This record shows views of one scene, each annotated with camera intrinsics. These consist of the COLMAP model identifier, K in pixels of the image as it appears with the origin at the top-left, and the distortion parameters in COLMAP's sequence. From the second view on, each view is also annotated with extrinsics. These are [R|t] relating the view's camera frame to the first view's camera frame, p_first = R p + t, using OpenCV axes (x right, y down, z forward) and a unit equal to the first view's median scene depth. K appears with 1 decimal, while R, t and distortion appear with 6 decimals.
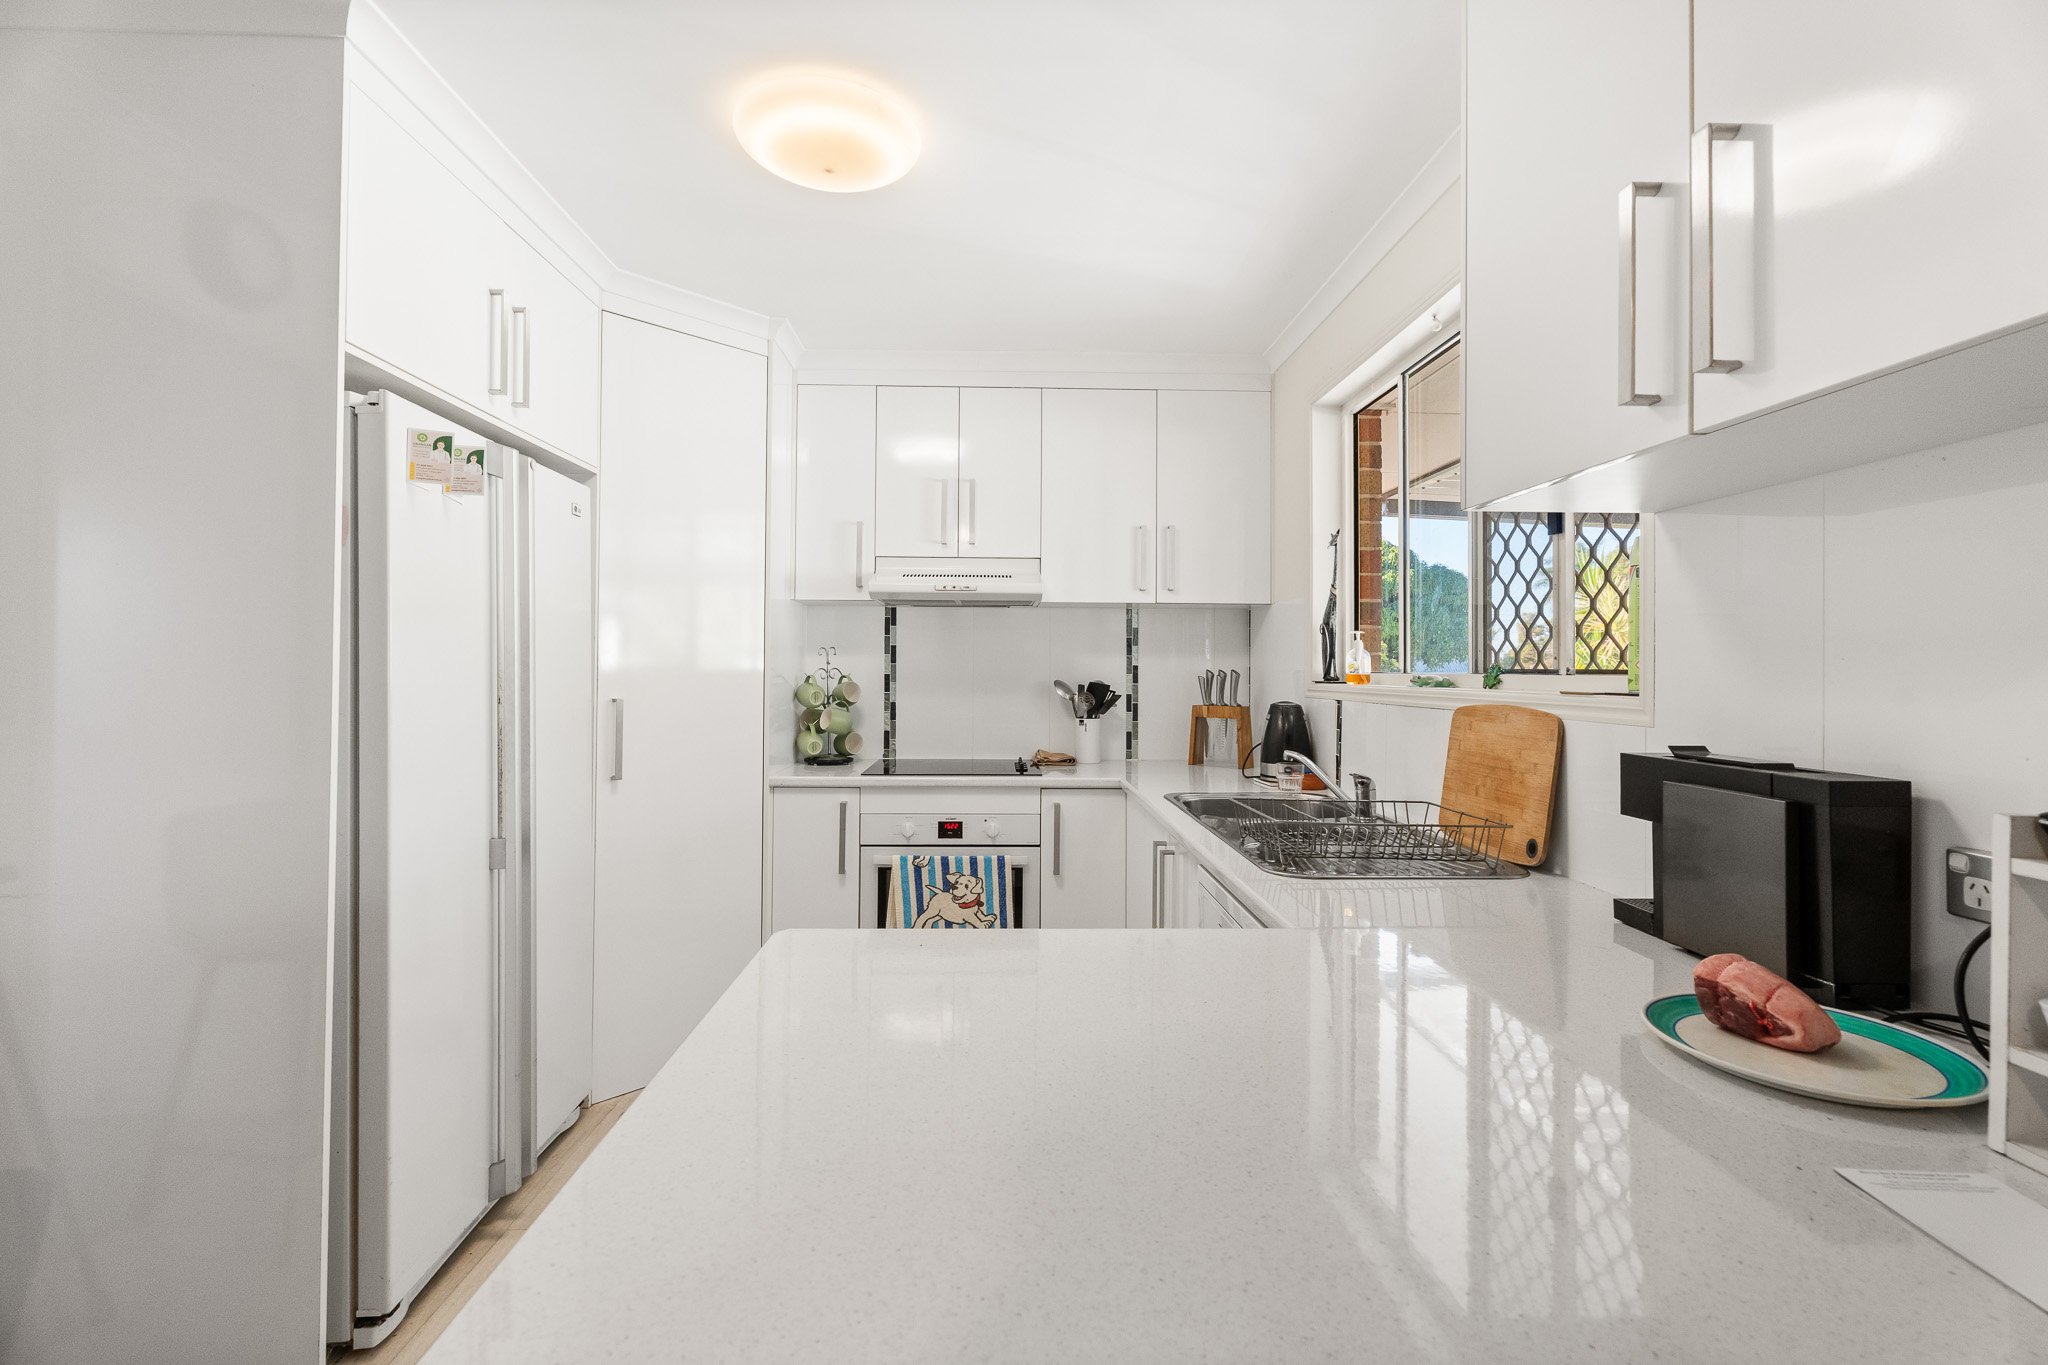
lens RADIAL K [[915.2, 0, 1026.7], [0, 915.2, 667.7], [0, 0, 1]] dist [0.010387, 0.000174]
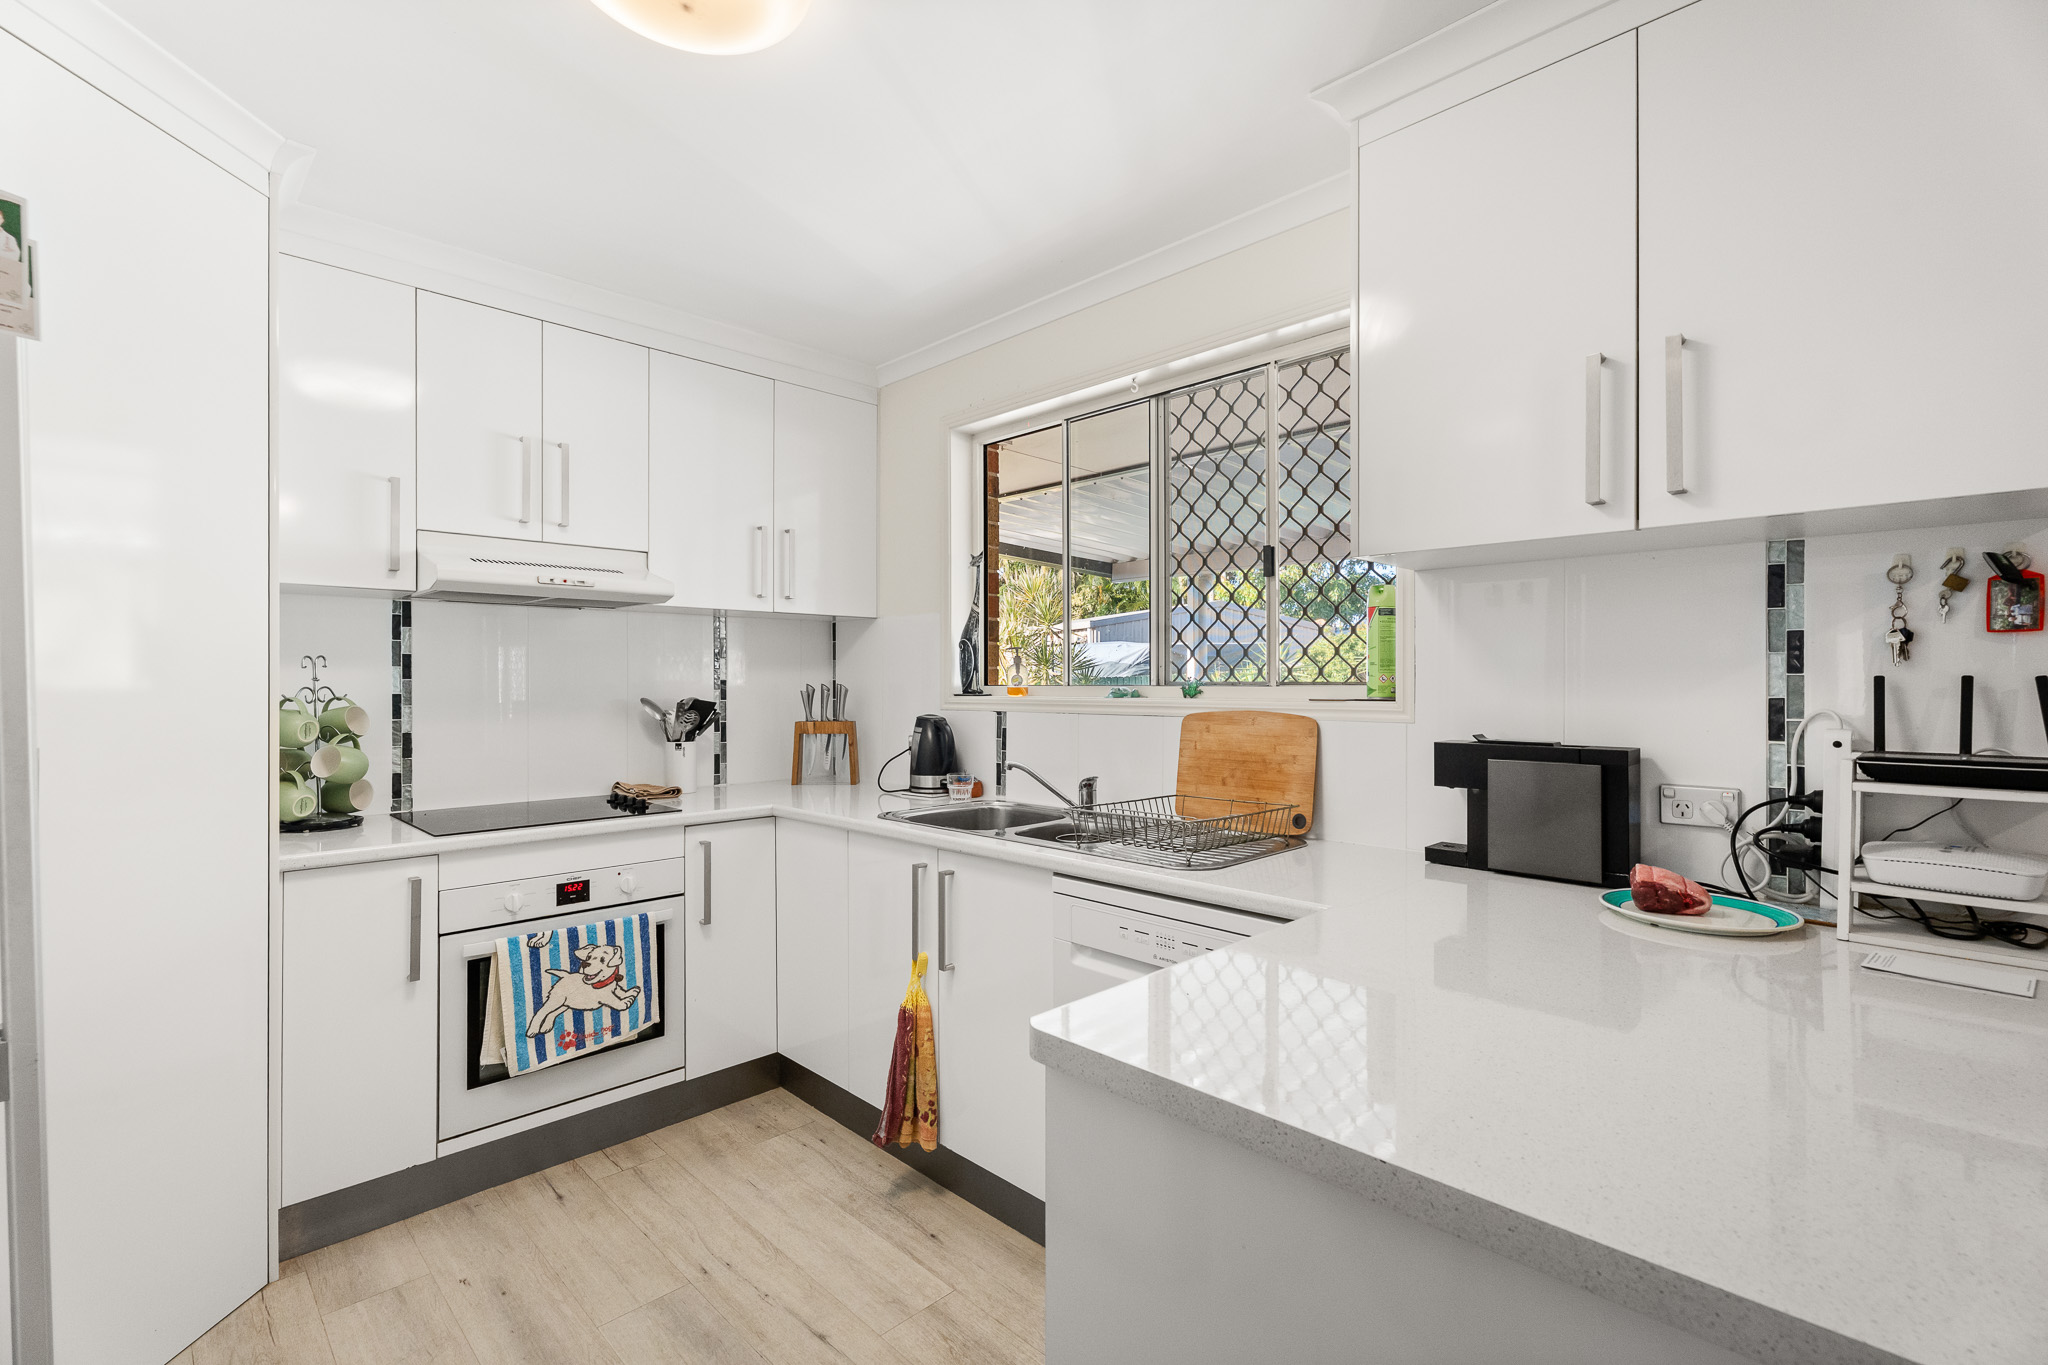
lens RADIAL K [[915.2, 0, 1024.2], [0, 915.2, 684.9], [0, 0, 1]] dist [0.010387, 0.000174]
pose [[0.741467, -0.010079, 0.670914, -0.321322], [0.005706, 0.999946, 0.008715, -0.004344], [-0.670965, -0.002633, 0.741484, 0.163348]]
